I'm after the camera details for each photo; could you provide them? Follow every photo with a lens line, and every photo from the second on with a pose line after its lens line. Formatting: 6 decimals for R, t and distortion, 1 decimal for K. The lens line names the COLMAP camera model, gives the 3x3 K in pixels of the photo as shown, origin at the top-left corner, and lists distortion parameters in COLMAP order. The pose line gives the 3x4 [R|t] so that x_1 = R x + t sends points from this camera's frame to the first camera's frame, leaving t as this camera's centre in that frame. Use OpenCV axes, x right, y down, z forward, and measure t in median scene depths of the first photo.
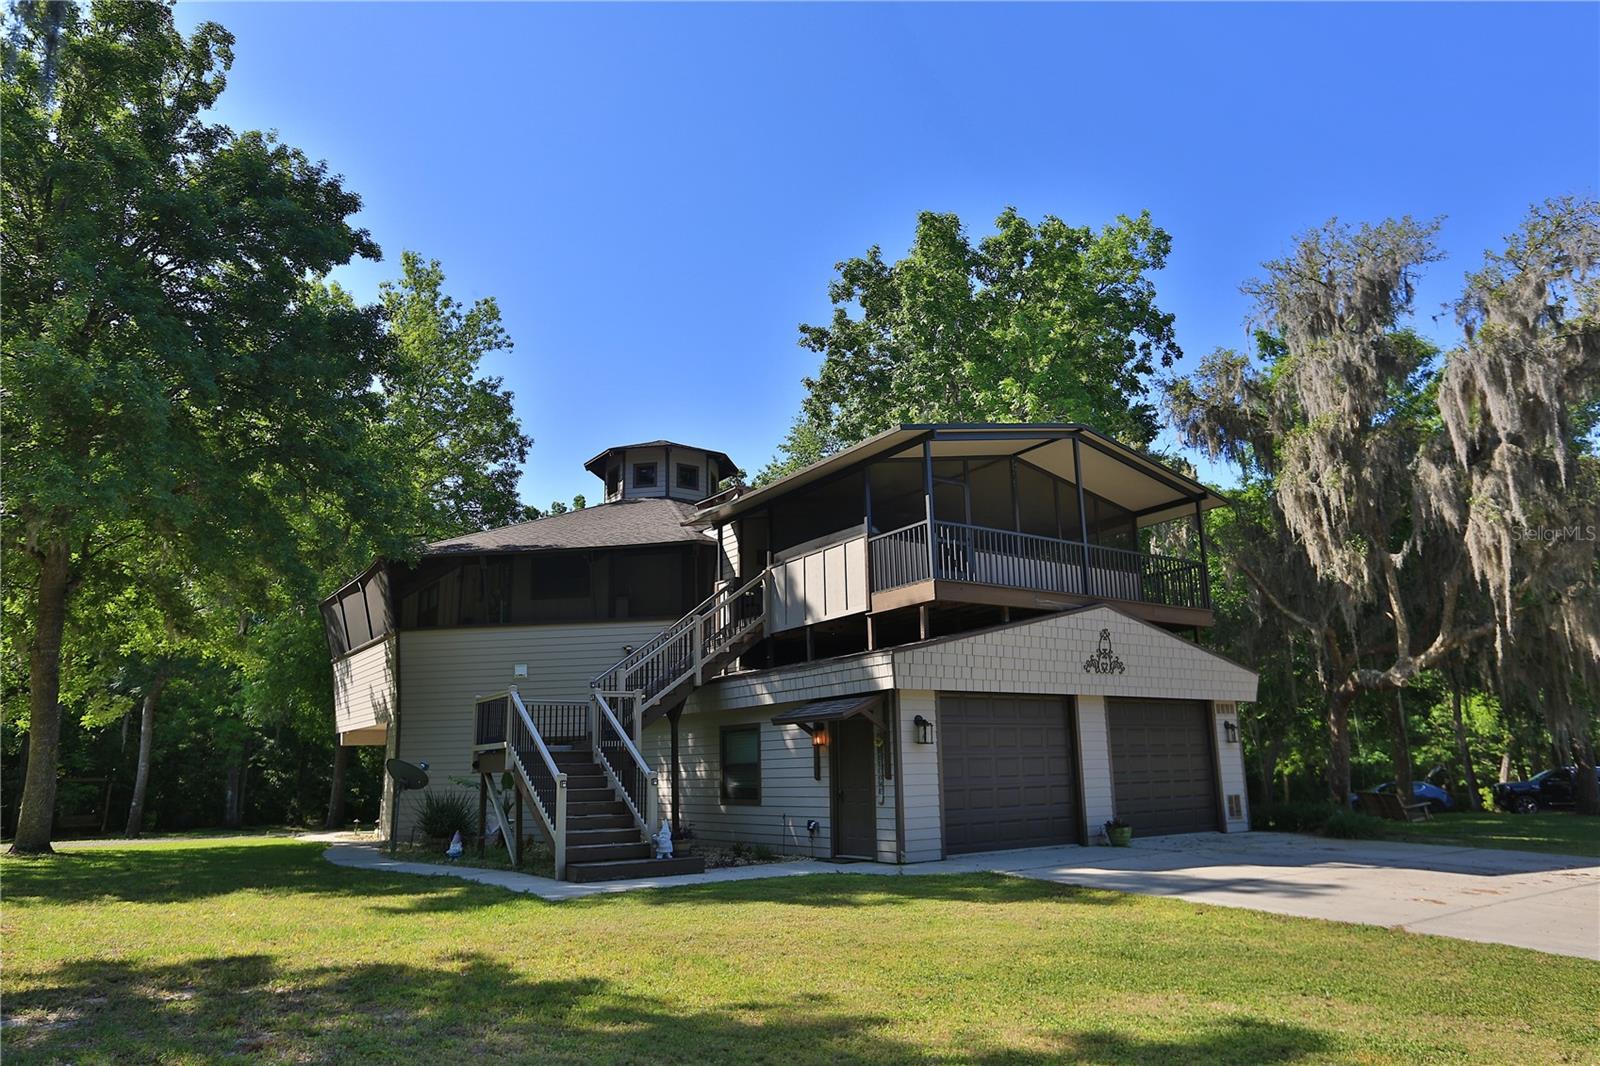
lens RADIAL K [[1021.1, 0, 800.0], [0, 1021.1, 533.0], [0, 0, 1]] dist [-0.004488, -0.000652]
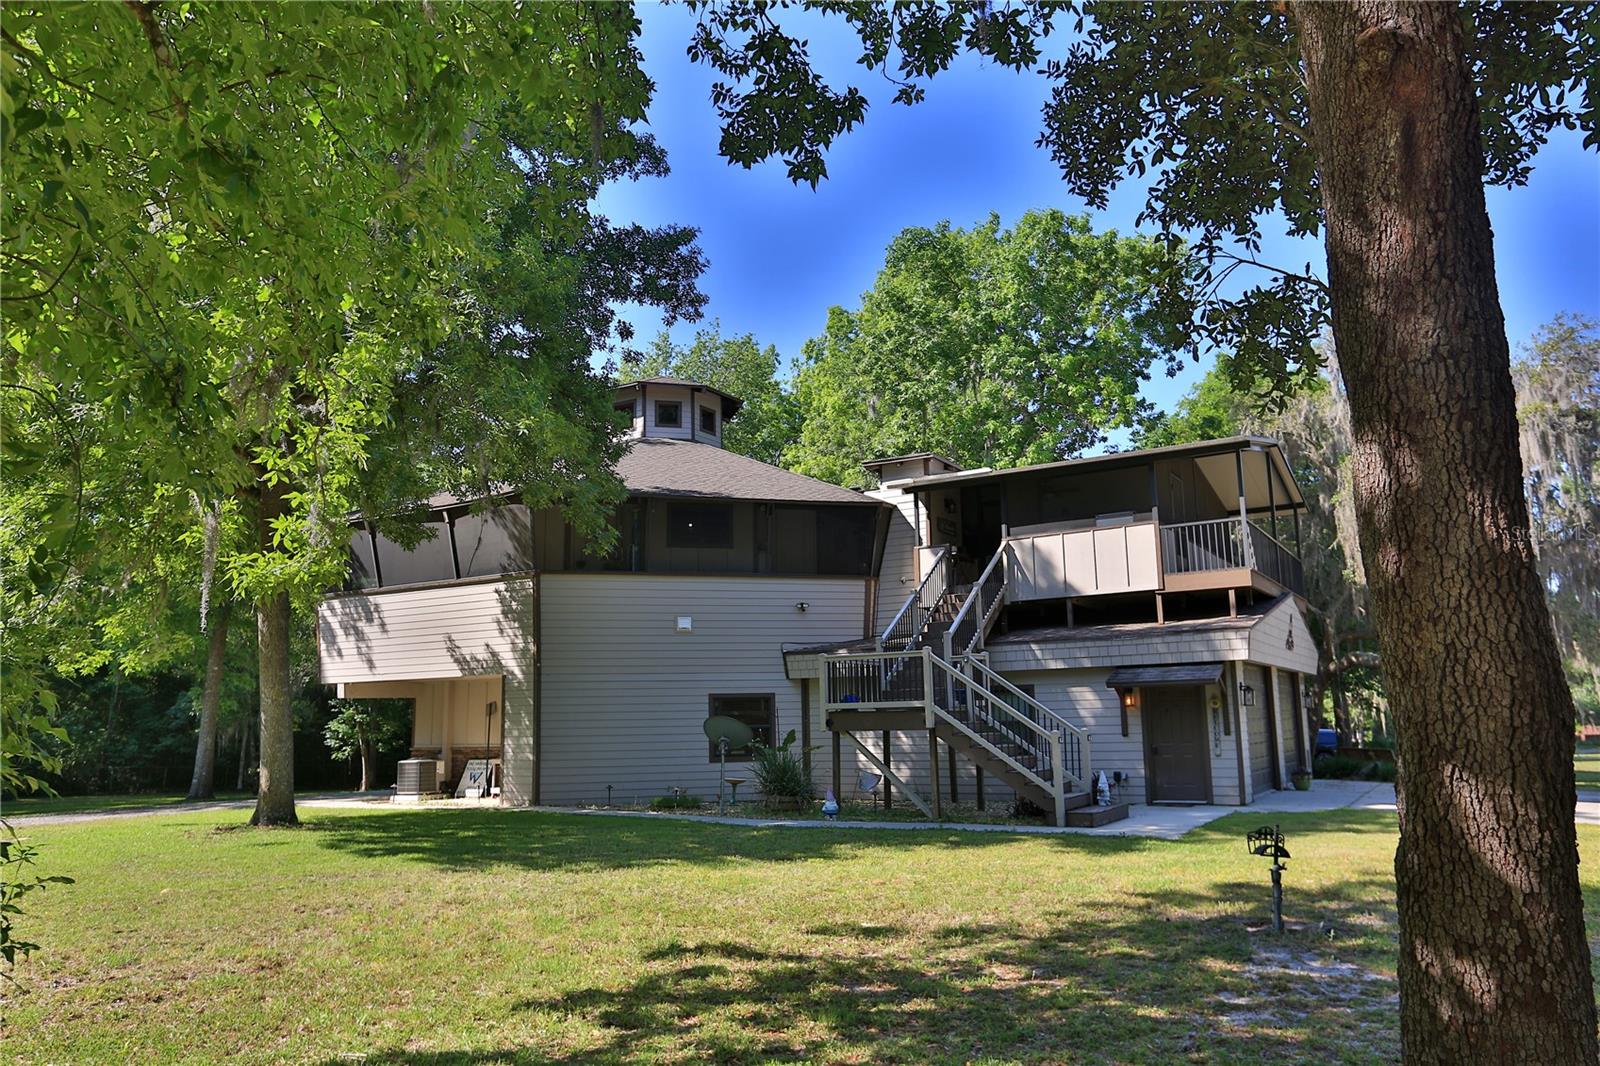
lens RADIAL K [[1131.5, 0, 800.0], [0, 1131.5, 533.0], [0, 0, 1]] dist [0.004869, 0.001212]
pose [[0.914543, 0.071702, 0.398083, -0.749828], [-0.092932, 0.995083, 0.034267, 0.007021], [-0.393668, -0.068333, 0.916709, 0.003678]]
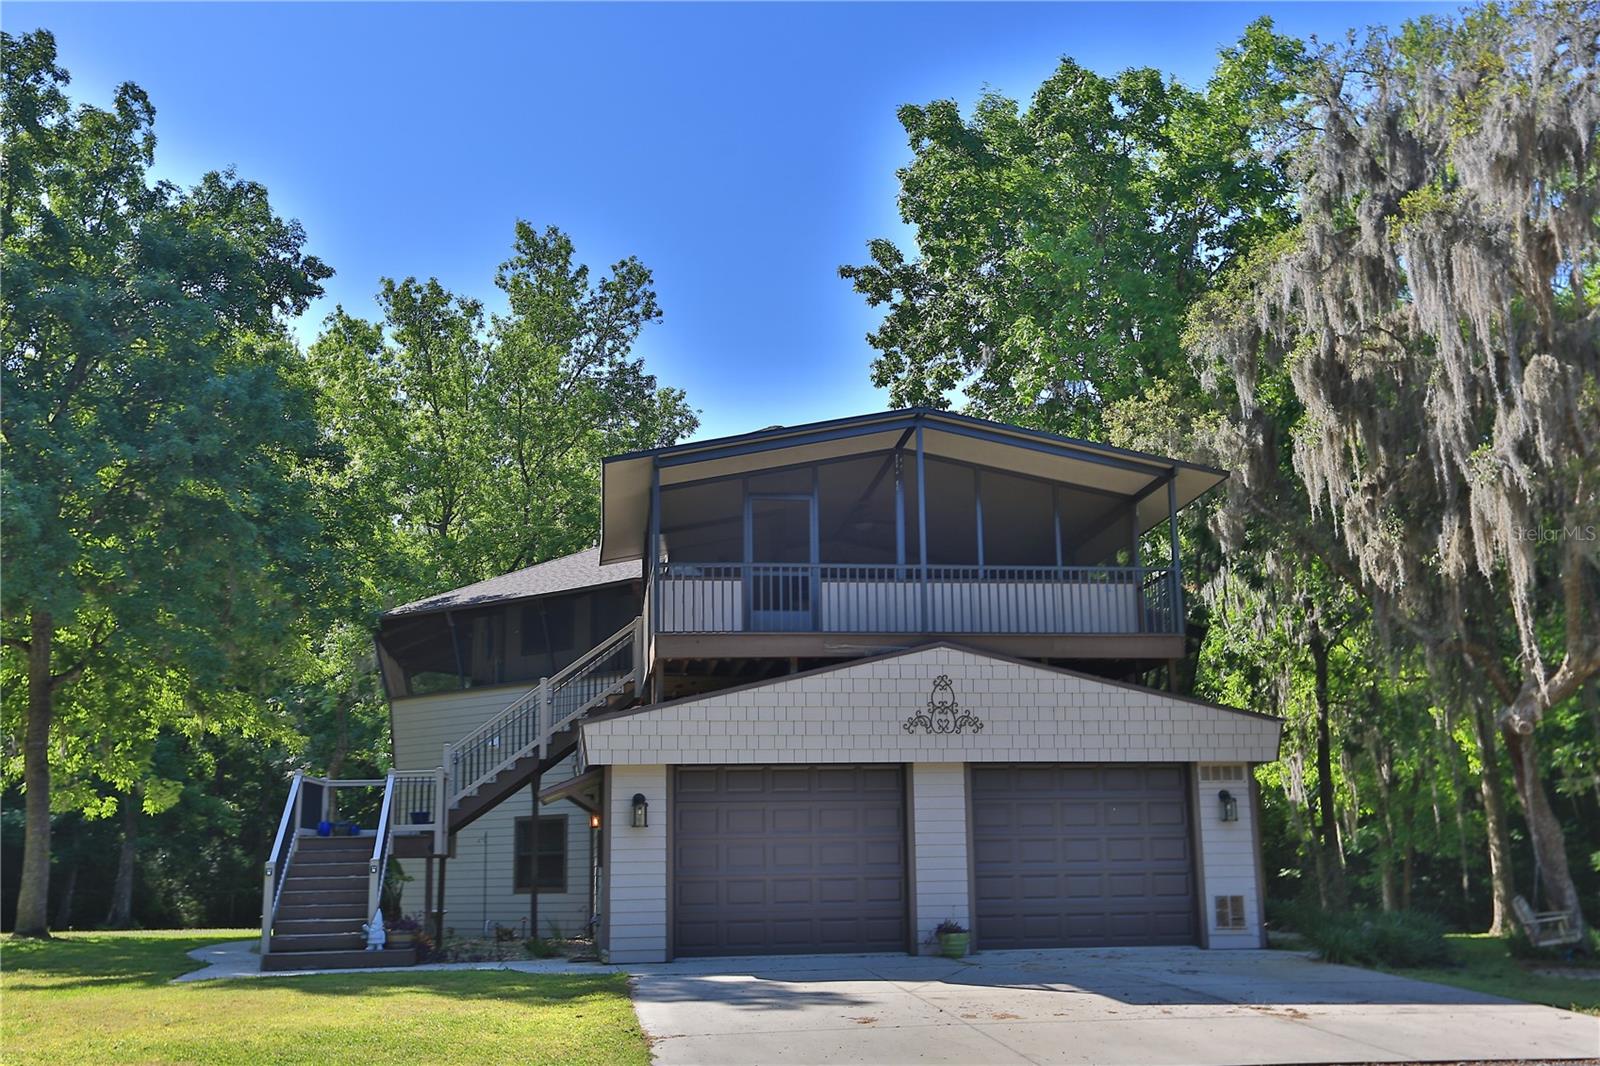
lens RADIAL K [[1601.8, 0, 800.0], [0, 1601.8, 533.0], [0, 0, 1]] dist [-0.003034, 0.281853]
pose [[0.888735, -0.086446, -0.450197, 0.737136], [0.100297, 0.994933, 0.006951, -0.031087], [0.447315, -0.051332, 0.892902, -0.115544]]
